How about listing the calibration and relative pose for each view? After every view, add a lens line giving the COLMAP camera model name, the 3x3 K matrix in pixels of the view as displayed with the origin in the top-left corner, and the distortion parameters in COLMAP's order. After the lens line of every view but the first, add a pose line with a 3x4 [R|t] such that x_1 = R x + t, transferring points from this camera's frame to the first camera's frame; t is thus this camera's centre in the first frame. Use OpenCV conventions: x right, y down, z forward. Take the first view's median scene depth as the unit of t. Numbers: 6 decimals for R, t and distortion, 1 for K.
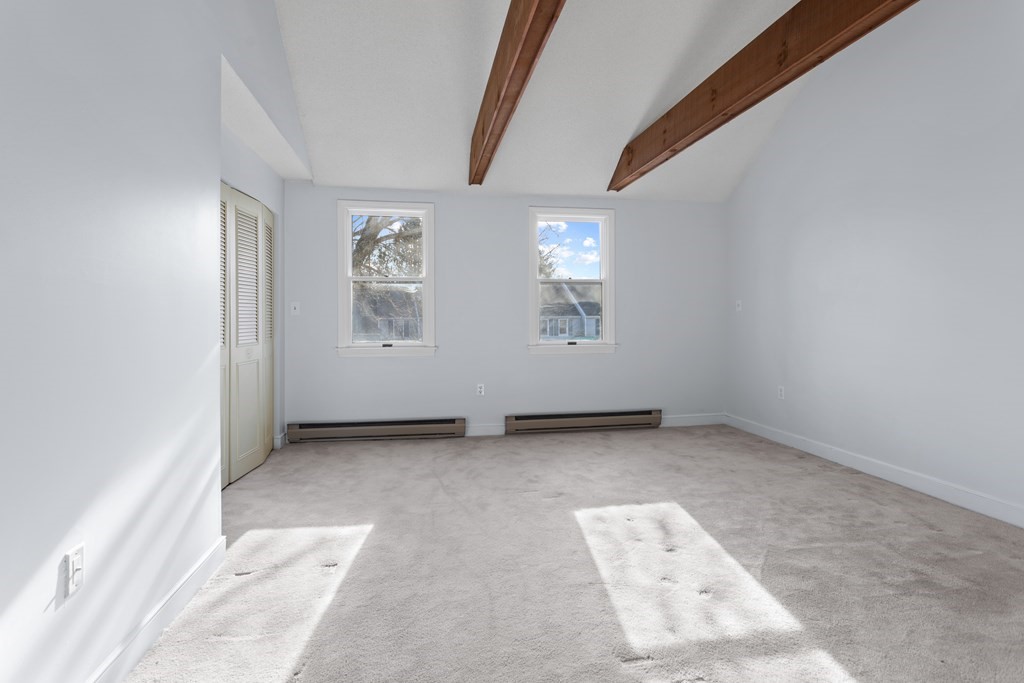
lens RADIAL K [[489.6, 0, 512.0], [0, 489.6, 341.5], [0, 0, 1]] dist [0.001480, 0.000630]
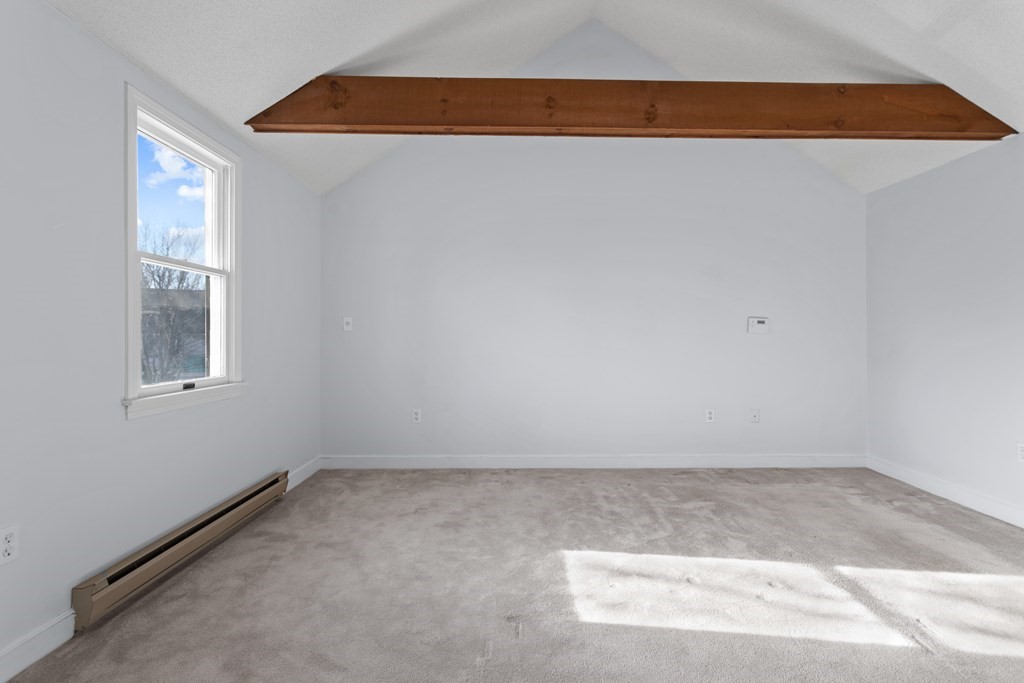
lens RADIAL K [[489.6, 0, 512.0], [0, 489.6, 341.5], [0, 0, 1]] dist [0.001480, 0.000630]
pose [[0.167075, 0.000561, 0.985944, -0.585168], [0.046059, 0.998904, -0.008373, -0.039600], [-0.984868, 0.046810, 0.166866, 1.020489]]
